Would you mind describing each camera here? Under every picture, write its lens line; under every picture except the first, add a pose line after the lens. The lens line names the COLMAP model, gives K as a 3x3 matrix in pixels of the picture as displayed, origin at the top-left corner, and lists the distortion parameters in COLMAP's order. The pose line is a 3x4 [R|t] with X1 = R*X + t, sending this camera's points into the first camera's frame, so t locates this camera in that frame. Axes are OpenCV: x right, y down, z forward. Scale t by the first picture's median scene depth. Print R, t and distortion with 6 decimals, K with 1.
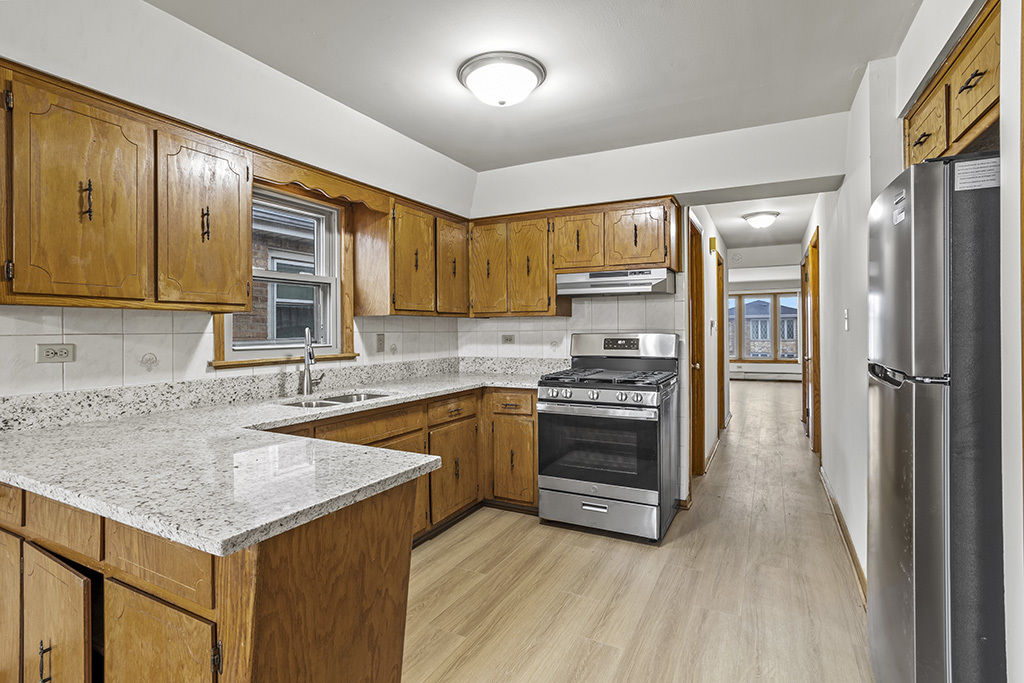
lens RADIAL K [[496.2, 0, 509.0], [0, 496.2, 330.4], [0, 0, 1]] dist [-0.040651, 0.030962]
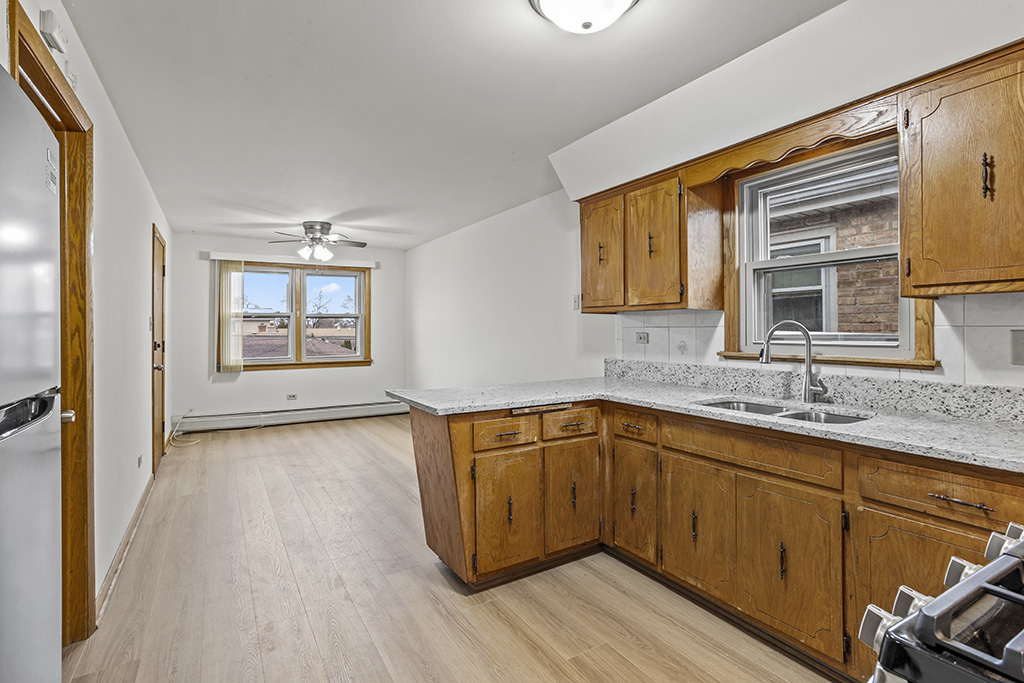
lens RADIAL K [[513.2, 0, 510.7], [0, 513.2, 325.1], [0, 0, 1]] dist [-0.004685, -0.000218]
pose [[-0.533460, 0.006612, -0.845799, 0.468911], [0.012337, 0.999924, 0.000036, -0.002893], [0.845735, -0.010415, -0.533501, 0.861606]]
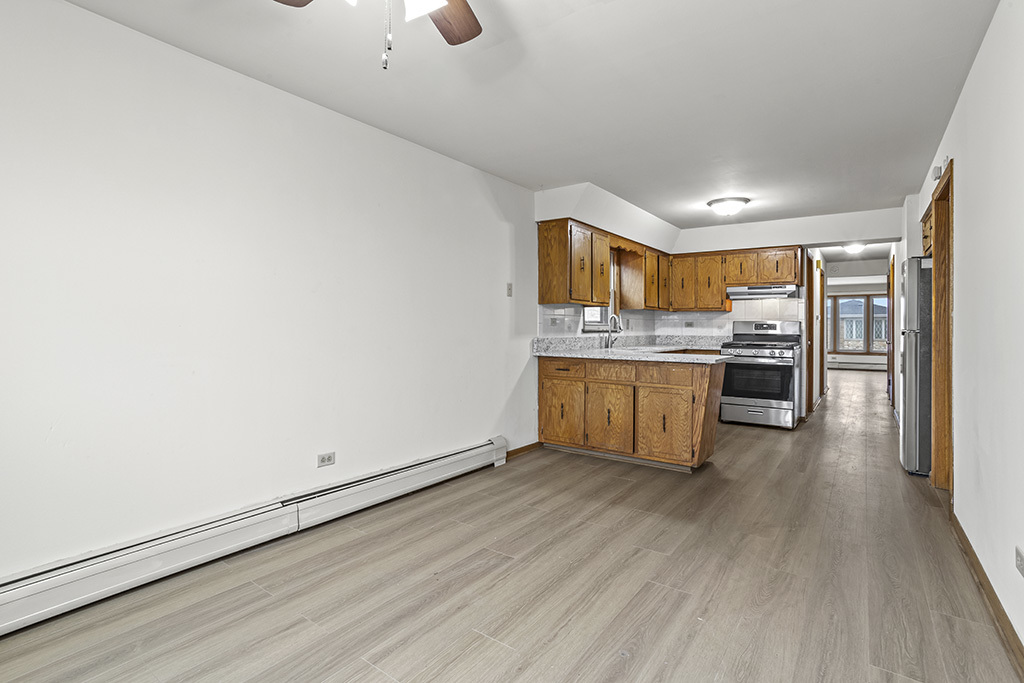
lens RADIAL K [[496.2, 0, 509.0], [0, 496.2, 330.4], [0, 0, 1]] dist [-0.040651, 0.030962]
pose [[0.989591, 0.013625, -0.143262, -0.432617], [-0.012928, 0.999900, 0.005798, 0.042063], [0.143327, -0.003885, 0.989668, -0.876095]]
